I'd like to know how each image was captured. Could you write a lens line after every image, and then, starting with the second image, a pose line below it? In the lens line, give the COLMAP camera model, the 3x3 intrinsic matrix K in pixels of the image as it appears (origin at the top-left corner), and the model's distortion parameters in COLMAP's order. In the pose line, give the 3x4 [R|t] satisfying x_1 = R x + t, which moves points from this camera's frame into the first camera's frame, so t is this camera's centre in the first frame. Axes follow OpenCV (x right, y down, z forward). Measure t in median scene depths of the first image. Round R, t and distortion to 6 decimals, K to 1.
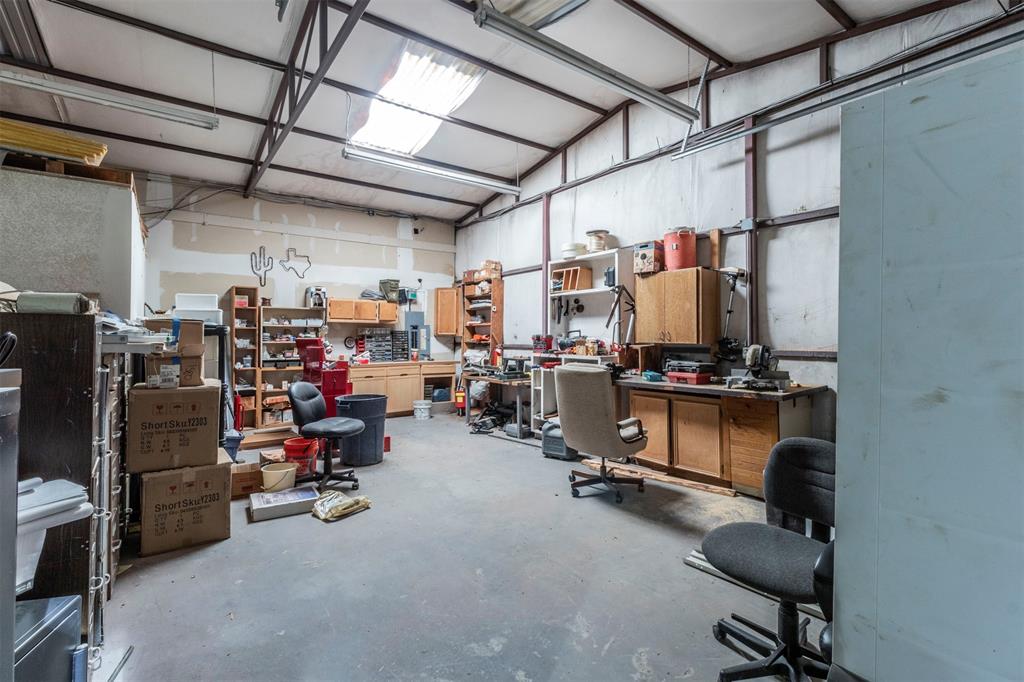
lens RADIAL K [[481.7, 0, 512.0], [0, 481.7, 341.0], [0, 0, 1]] dist [0.002880, 0.000681]
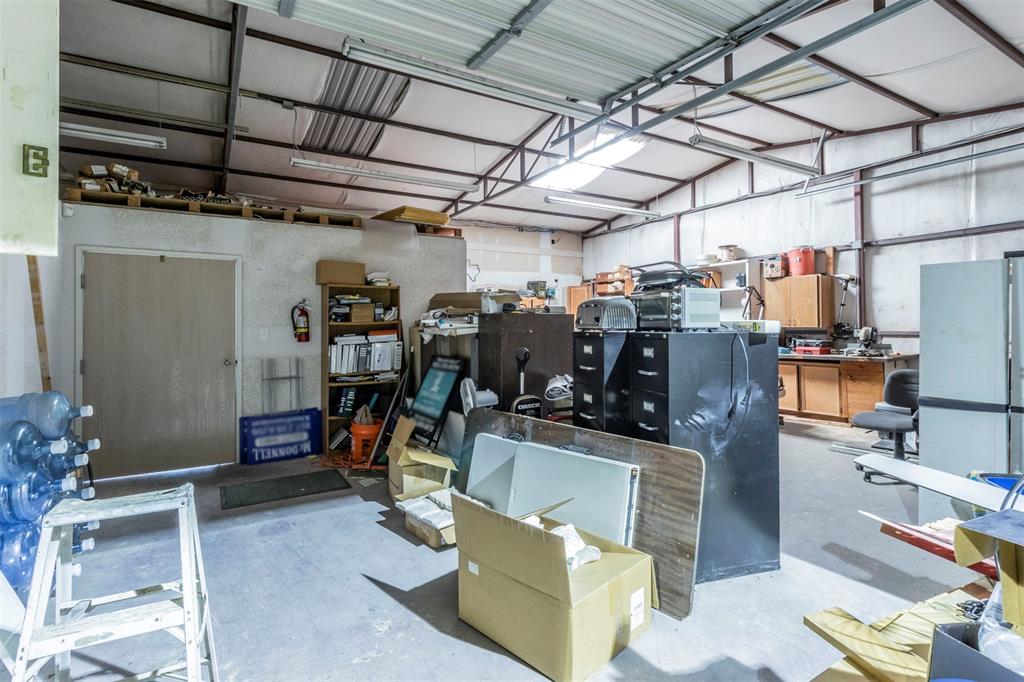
lens RADIAL K [[454.8, 0, 511.2], [0, 454.8, 329.5], [0, 0, 1]] dist [0.000823, 0.000047]
pose [[0.988462, -0.006627, -0.151321, -0.291475], [0.006493, 0.999978, -0.001379, 0.007789], [0.151327, 0.000381, 0.988484, -0.446600]]
